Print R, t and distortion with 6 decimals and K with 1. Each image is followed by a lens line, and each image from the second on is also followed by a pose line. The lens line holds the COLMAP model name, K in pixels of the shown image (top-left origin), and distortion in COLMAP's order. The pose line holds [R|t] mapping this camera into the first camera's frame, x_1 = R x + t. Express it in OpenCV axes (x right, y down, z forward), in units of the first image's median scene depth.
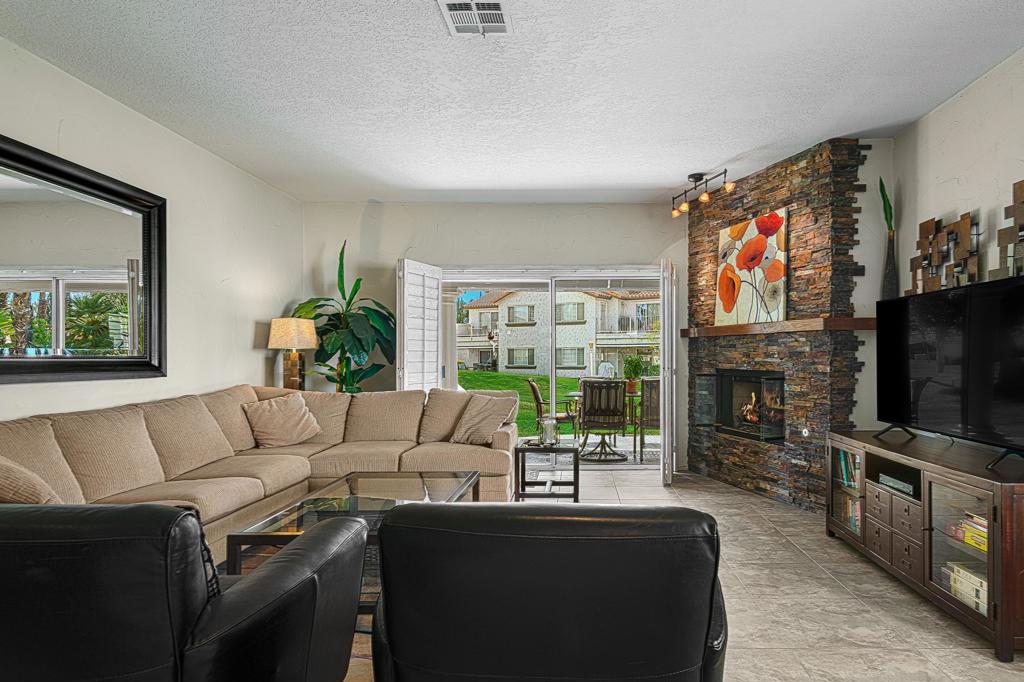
lens RADIAL K [[625.7, 0, 512.1], [0, 625.7, 367.4], [0, 0, 1]] dist [0.001328, -0.000454]
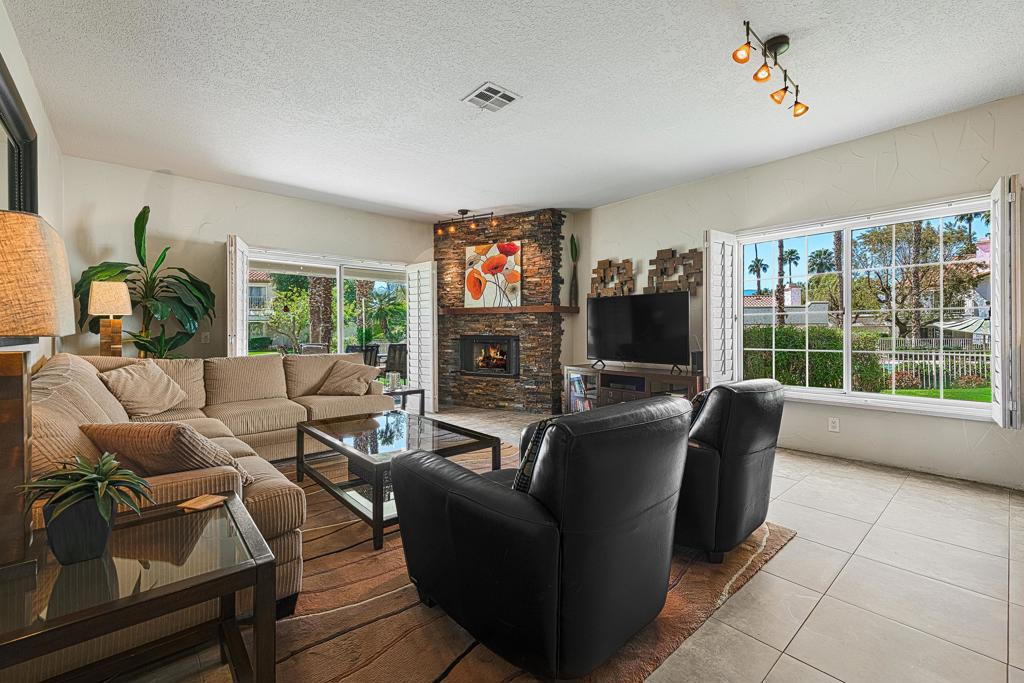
lens RADIAL K [[469.4, 0, 512.0], [0, 469.4, 341.5], [0, 0, 1]] dist [-0.000128, -0.000051]
pose [[0.713651, -0.012502, 0.700390, -0.487561], [0.010394, 0.999920, 0.007258, 0.013245], [-0.700425, 0.002100, 0.713723, 0.088660]]
